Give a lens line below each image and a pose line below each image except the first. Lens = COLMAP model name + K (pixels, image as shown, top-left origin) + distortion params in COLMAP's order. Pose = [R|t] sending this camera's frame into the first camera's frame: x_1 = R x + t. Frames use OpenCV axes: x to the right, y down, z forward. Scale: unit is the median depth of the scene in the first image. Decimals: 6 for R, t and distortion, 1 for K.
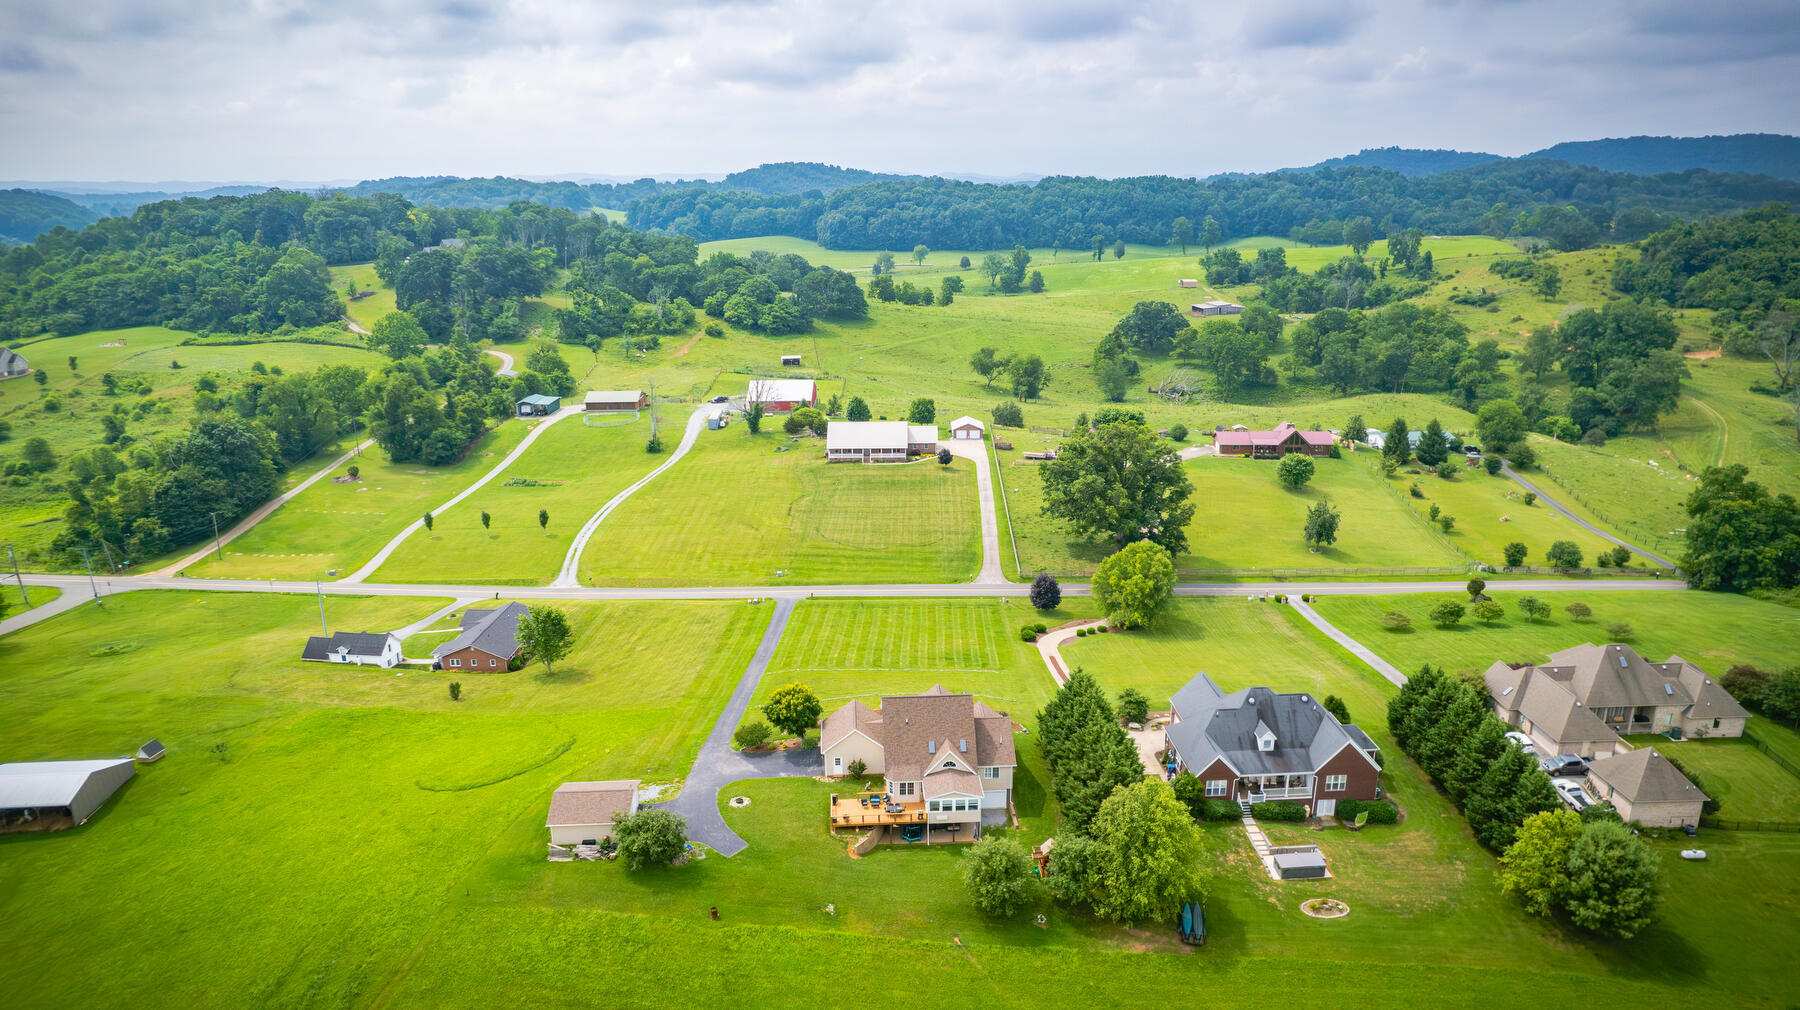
lens RADIAL K [[1148.2, 0, 900.0], [0, 1148.2, 505.0], [0, 0, 1]] dist [-0.083512, 0.079045]
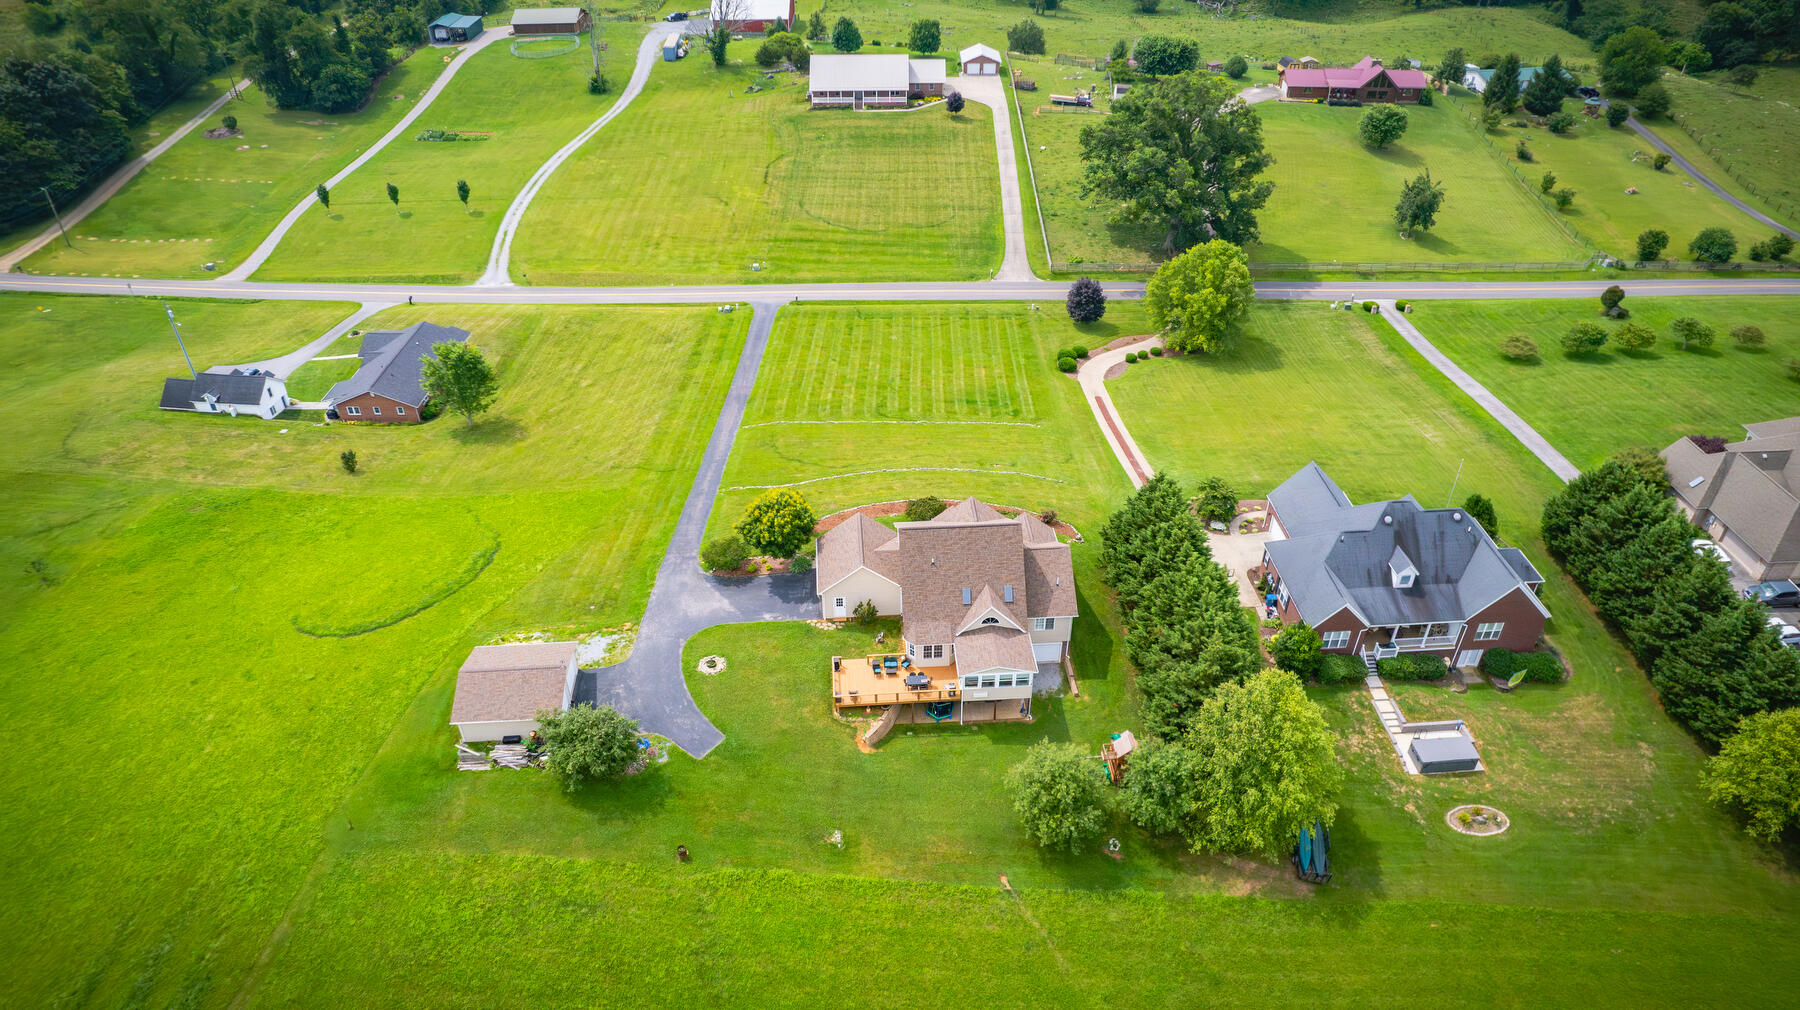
lens RADIAL K [[1148.2, 0, 900.0], [0, 1148.2, 505.0], [0, 0, 1]] dist [-0.083512, 0.079045]
pose [[0.999915, -0.003811, 0.012484, -0.017083], [-0.000564, 0.942927, 0.332999, -0.064119], [-0.013041, -0.332978, 0.942844, 0.221576]]
